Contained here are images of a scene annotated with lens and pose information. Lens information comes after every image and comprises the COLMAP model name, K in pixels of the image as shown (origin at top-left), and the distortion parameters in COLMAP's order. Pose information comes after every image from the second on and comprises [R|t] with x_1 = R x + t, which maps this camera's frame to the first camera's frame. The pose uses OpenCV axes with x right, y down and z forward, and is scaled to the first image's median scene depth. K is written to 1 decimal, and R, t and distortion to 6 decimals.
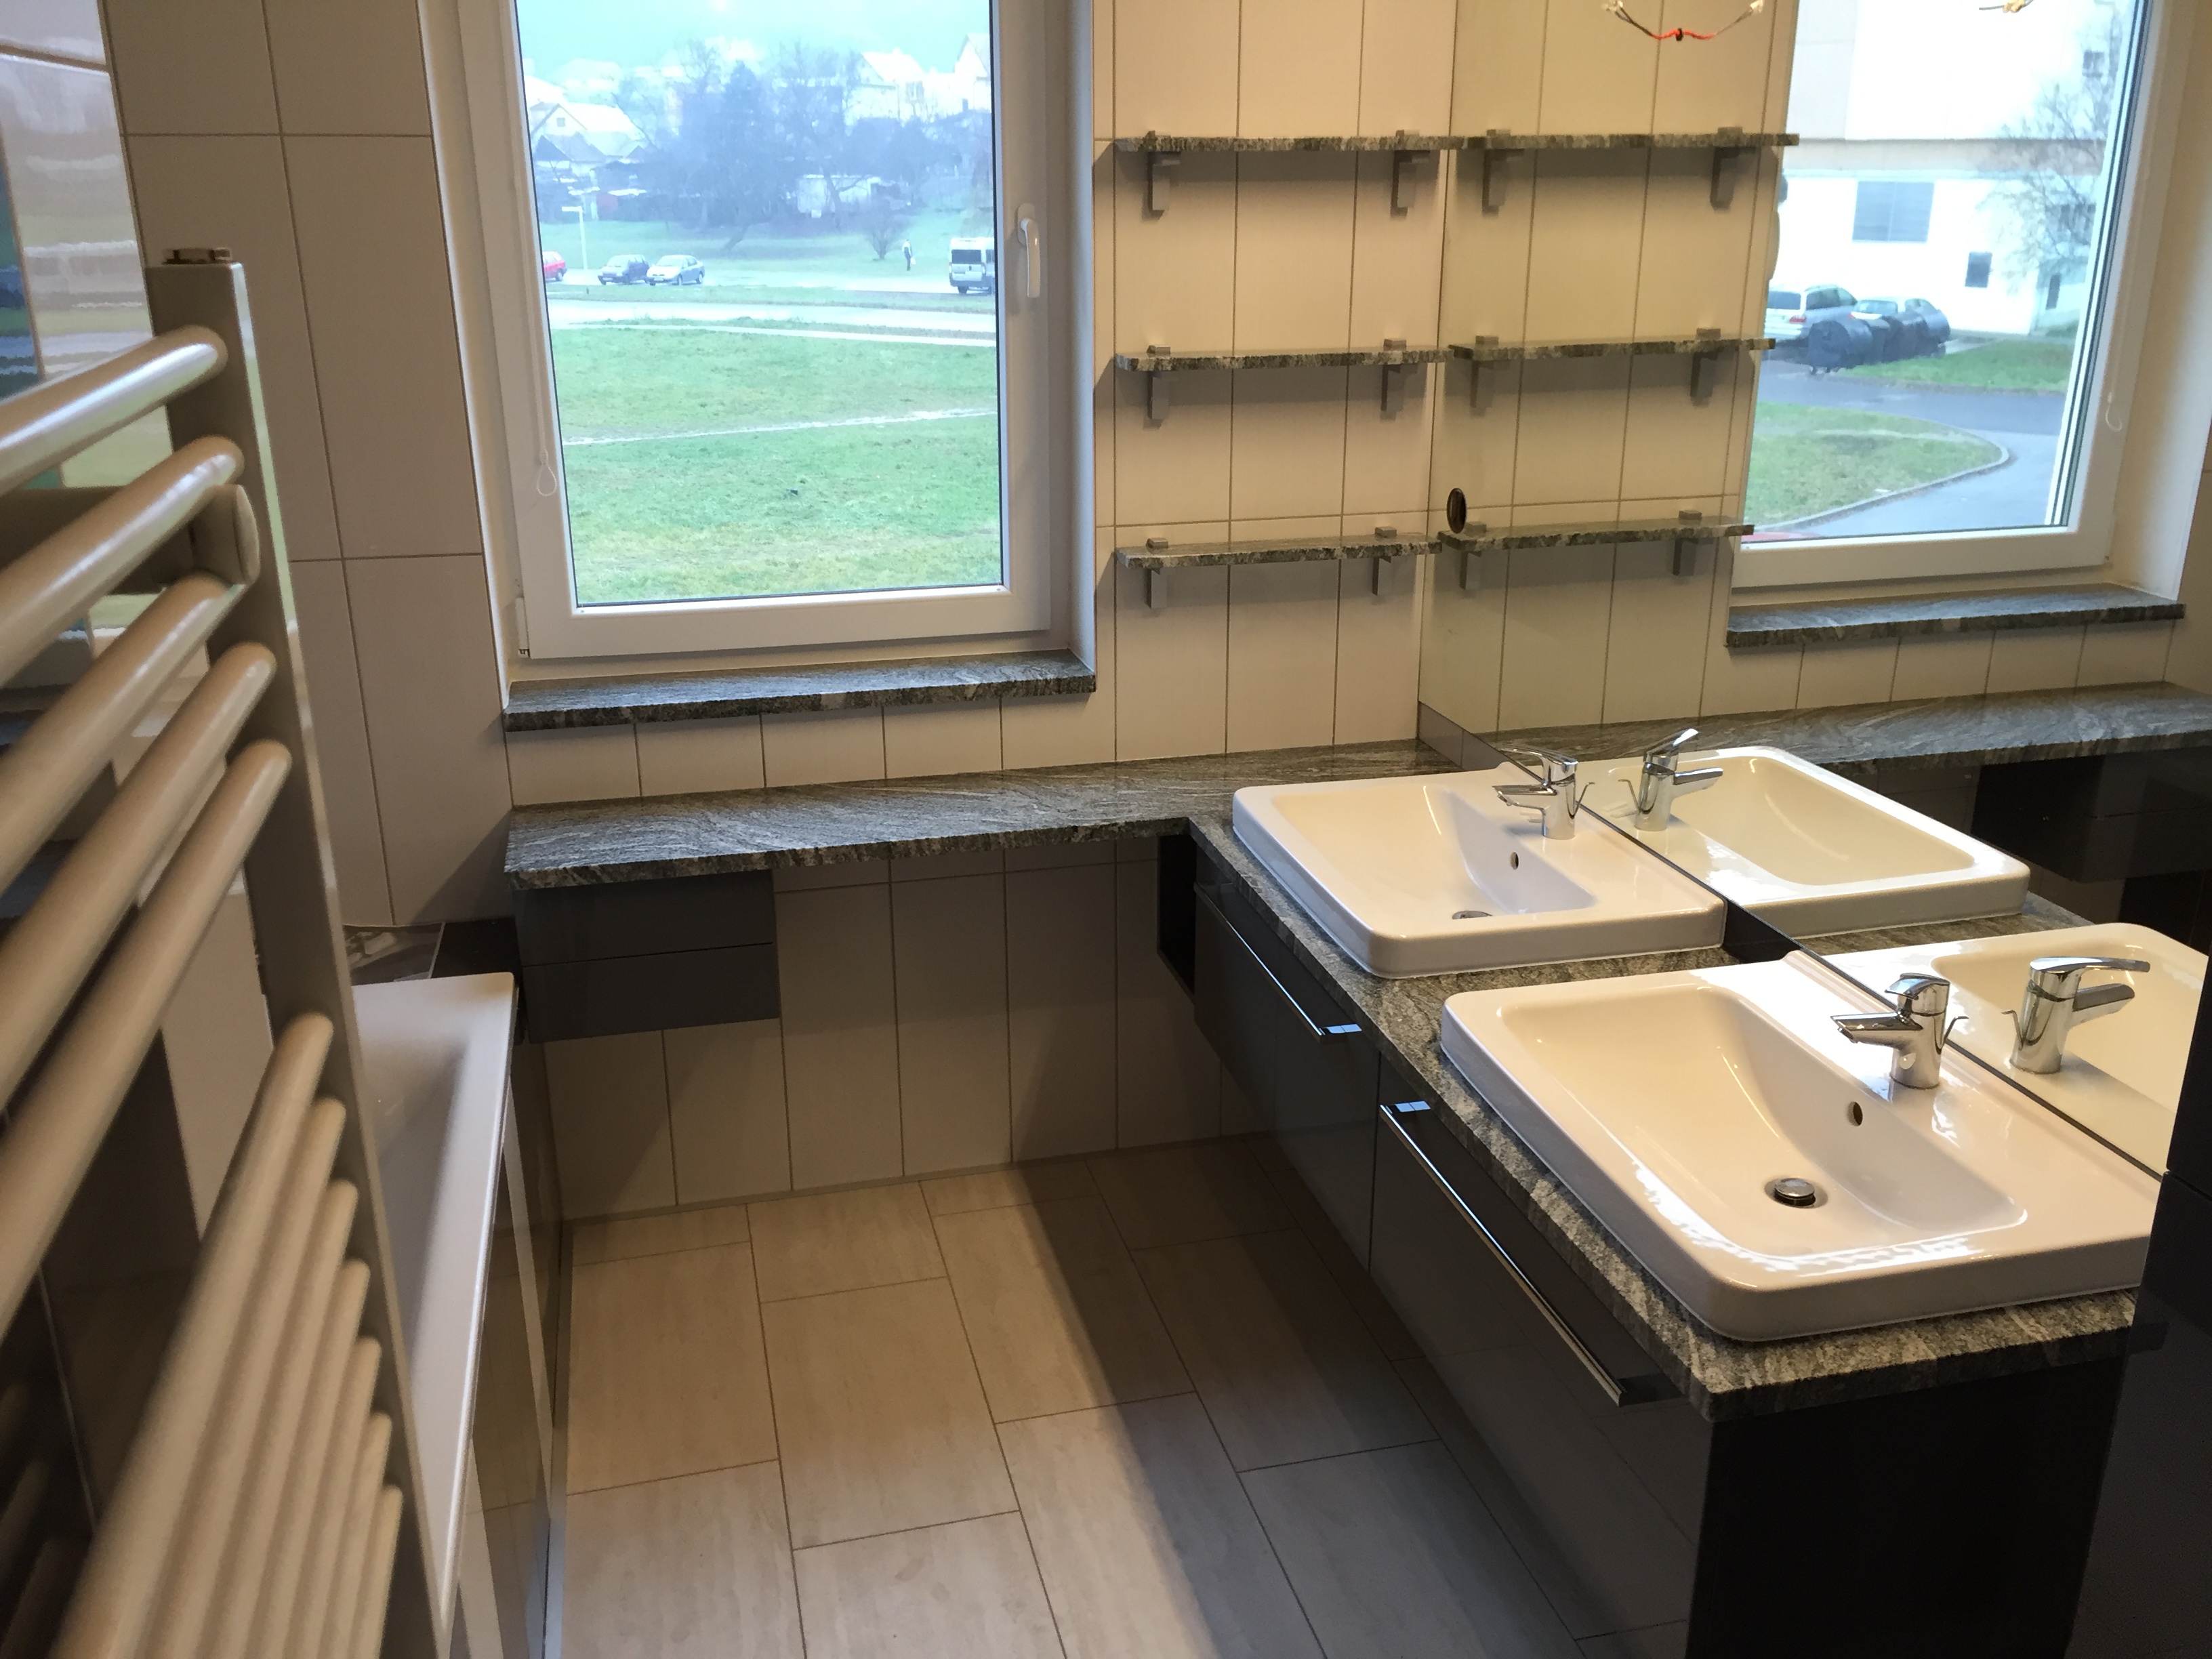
lens RADIAL K [[1919.5, 0, 1106.0], [0, 1919.5, 829.5], [0, 0, 1]] dist [0.088828, 0.006762]
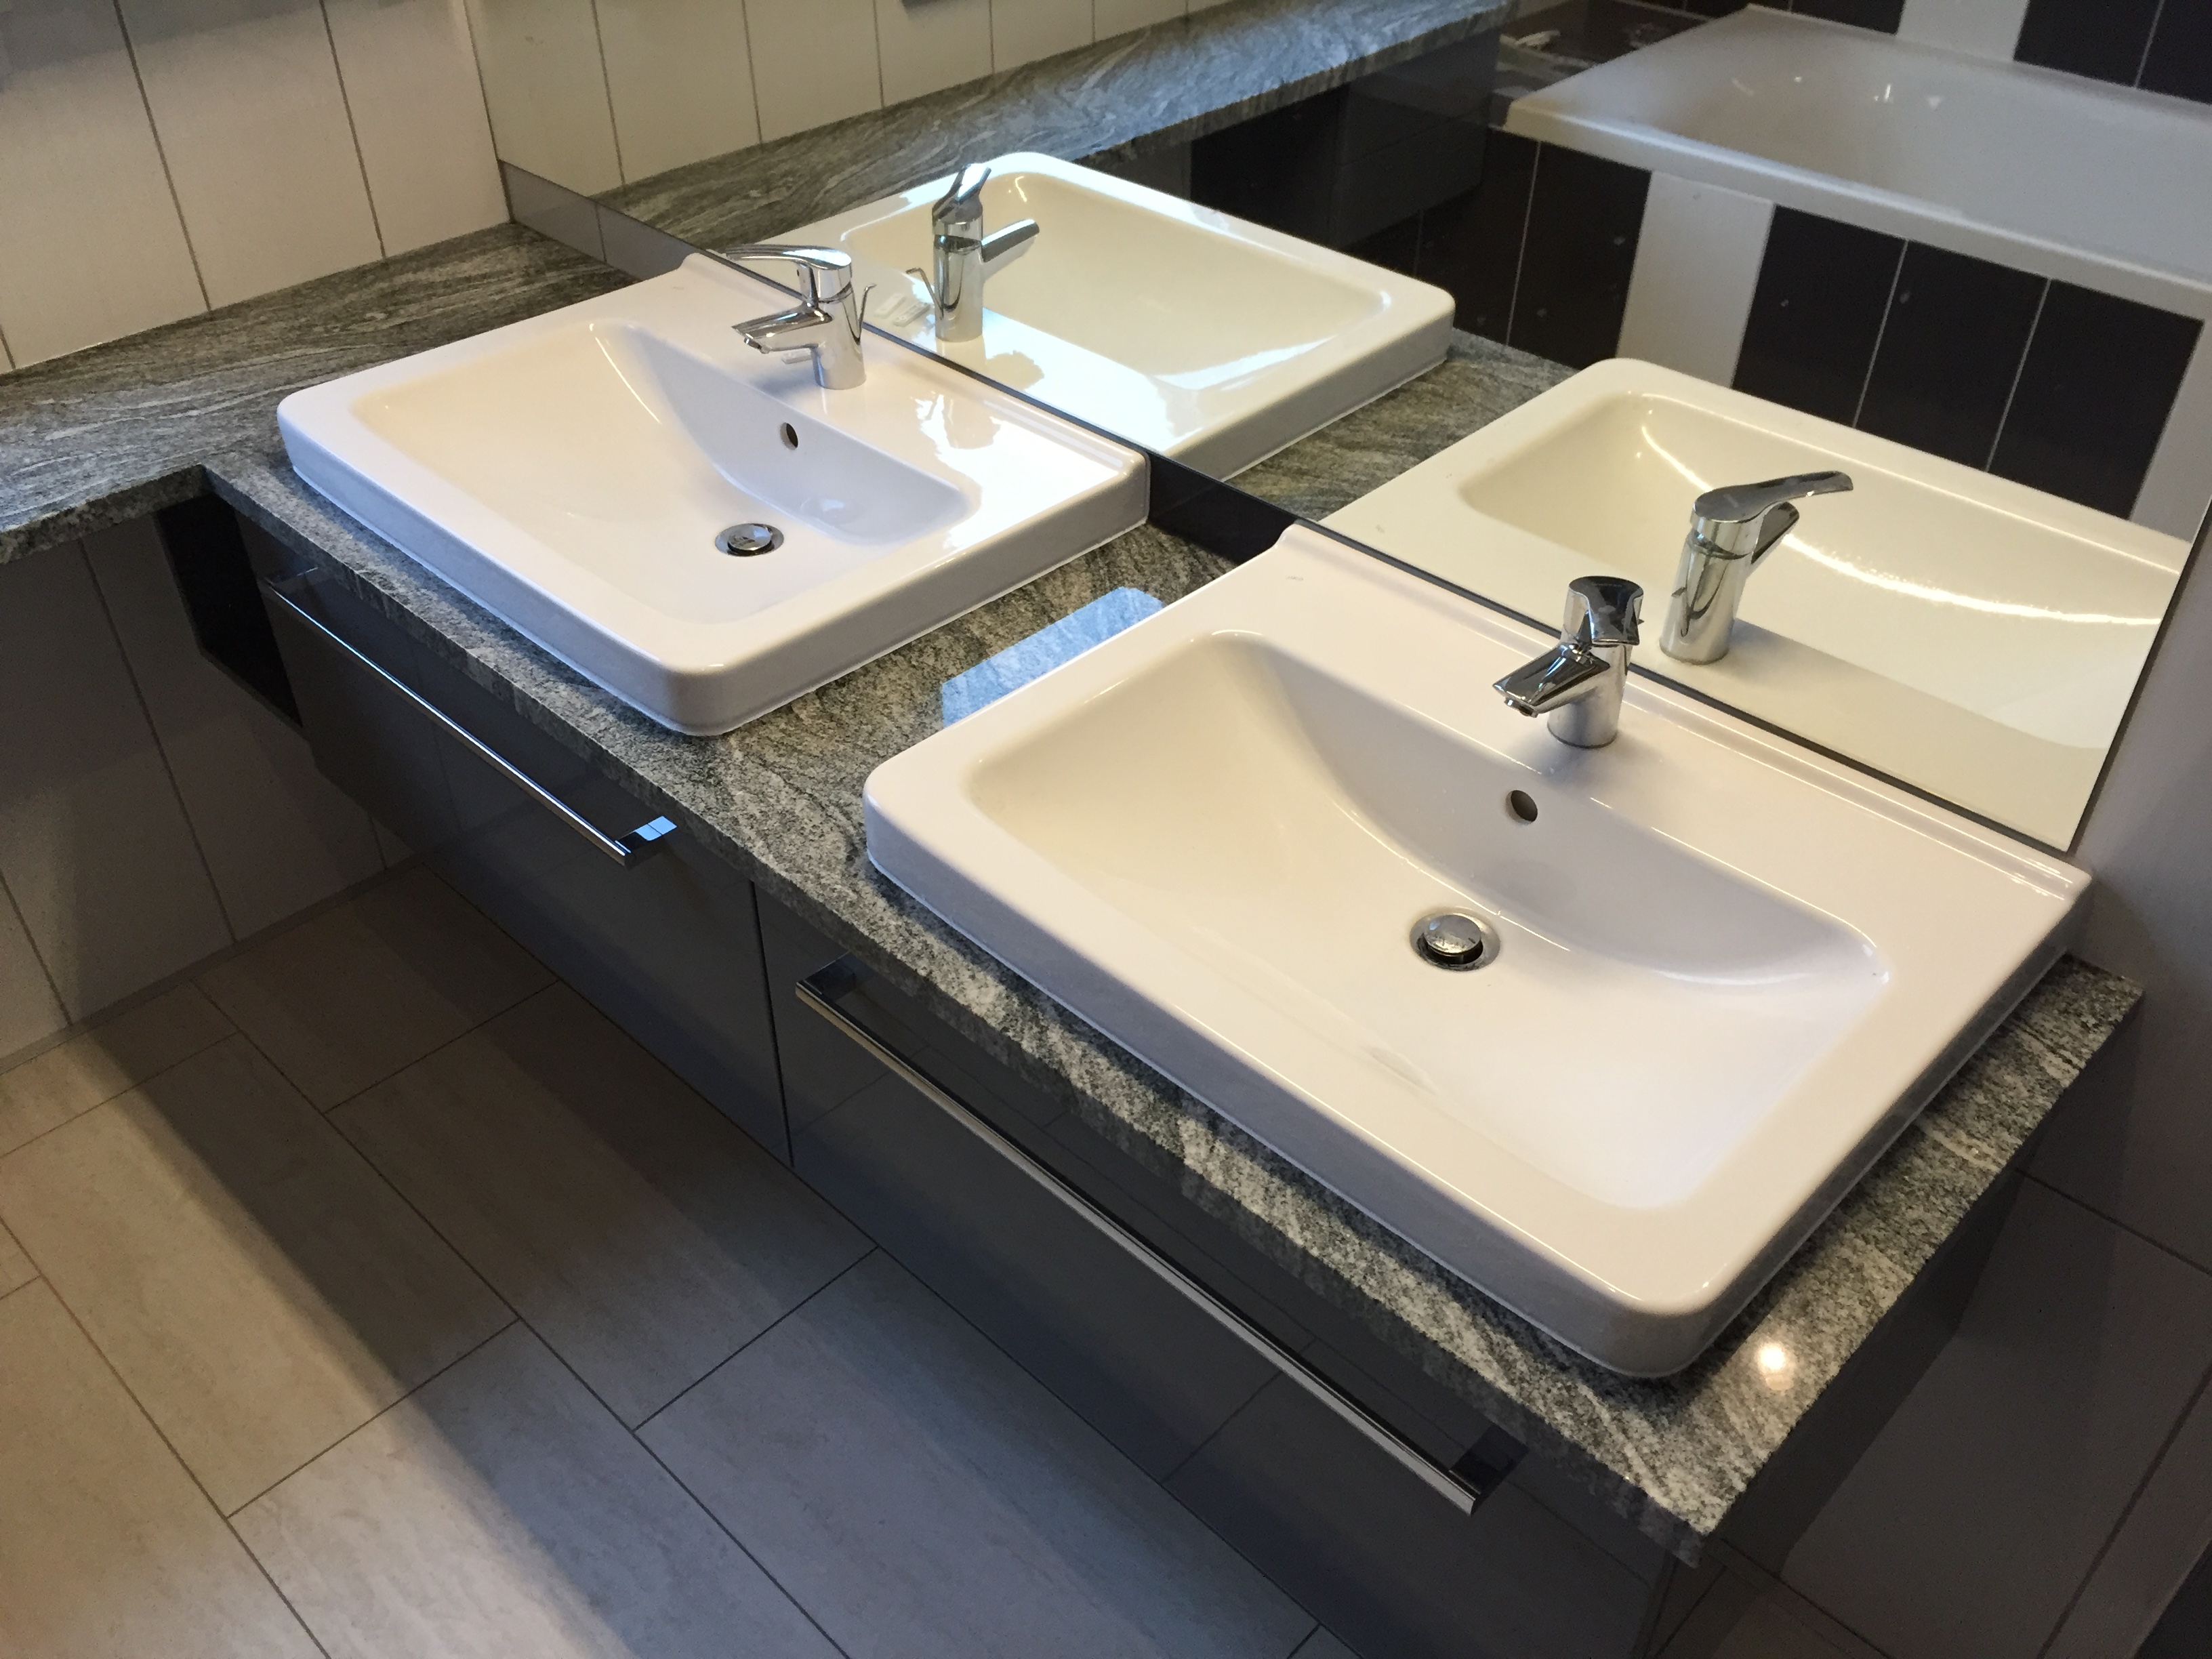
lens RADIAL K [[1907.0, 0, 1106.0], [0, 1907.0, 829.5], [0, 0, 1]] dist [0.085494, -0.125614]
pose [[0.850417, -0.325674, 0.413193, -0.001461], [0.171614, 0.914133, 0.367300, -0.073786], [-0.497333, -0.241448, 0.833284, 0.366586]]
